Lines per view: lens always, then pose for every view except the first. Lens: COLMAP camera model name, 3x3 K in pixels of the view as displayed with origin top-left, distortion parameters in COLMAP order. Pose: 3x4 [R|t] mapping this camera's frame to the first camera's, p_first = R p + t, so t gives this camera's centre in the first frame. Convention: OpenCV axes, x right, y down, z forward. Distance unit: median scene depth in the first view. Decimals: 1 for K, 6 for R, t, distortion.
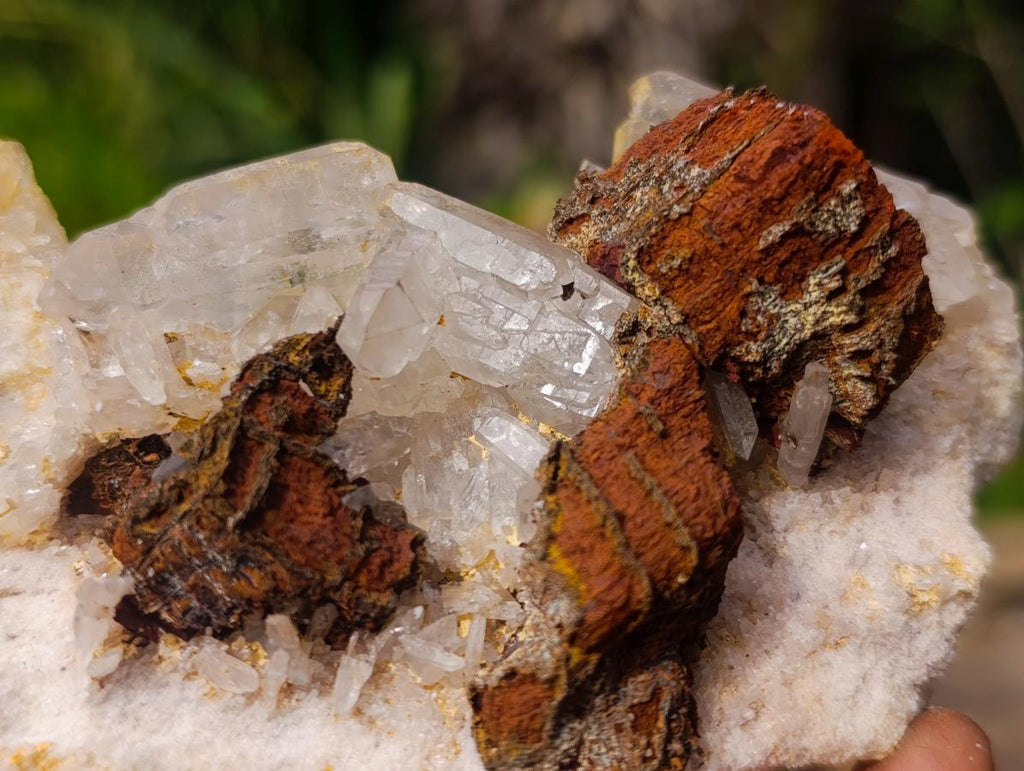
lens RADIAL K [[1529.0, 0, 512.0], [0, 1529.0, 385.5], [0, 0, 1]] dist [0.350610, -1.943571]
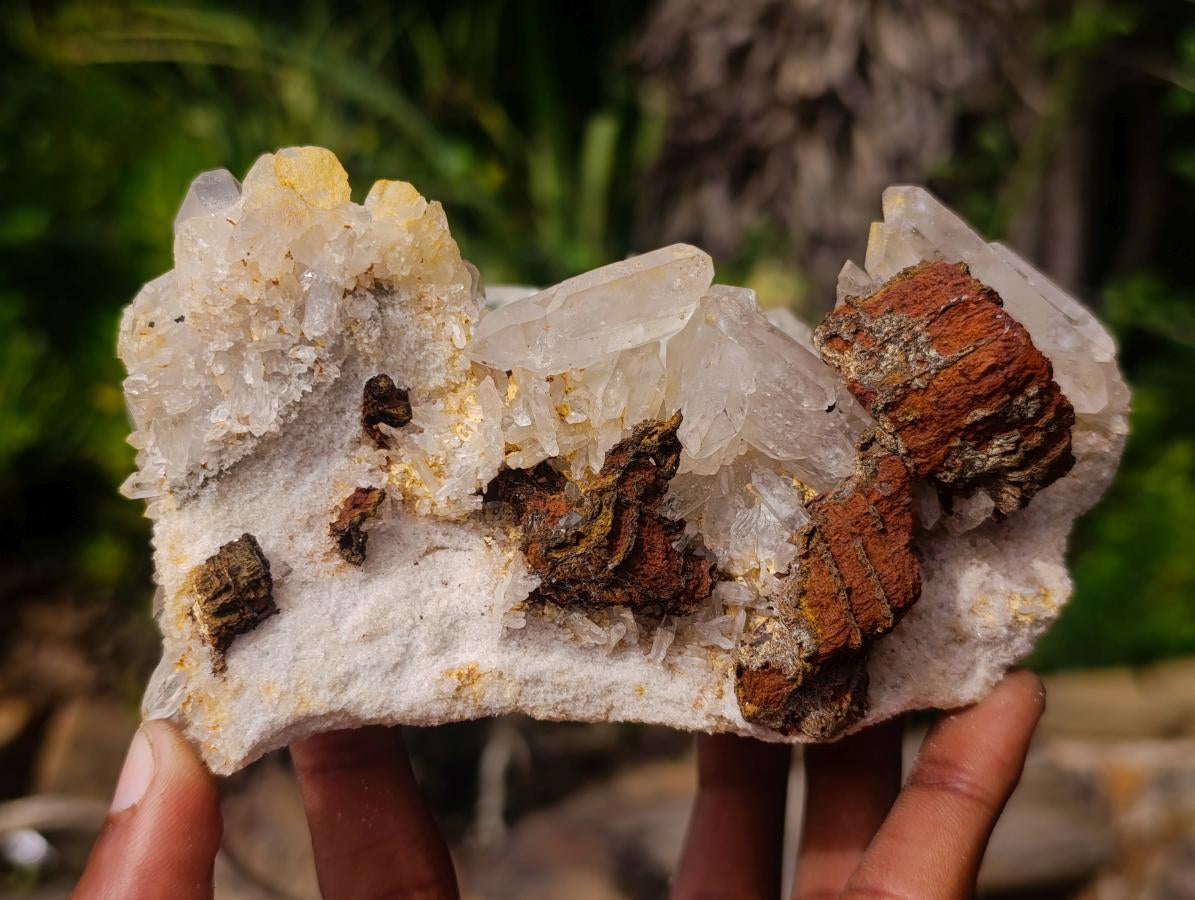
lens RADIAL K [[1784.4, 0, 597.5], [0, 1784.4, 450.0], [0, 0, 1]] dist [0.350610, -1.943571]
pose [[0.991494, 0.115181, 0.060611, -0.304602], [-0.129565, 0.917754, 0.375420, -0.684080], [-0.012385, -0.380079, 0.924871, -0.648822]]
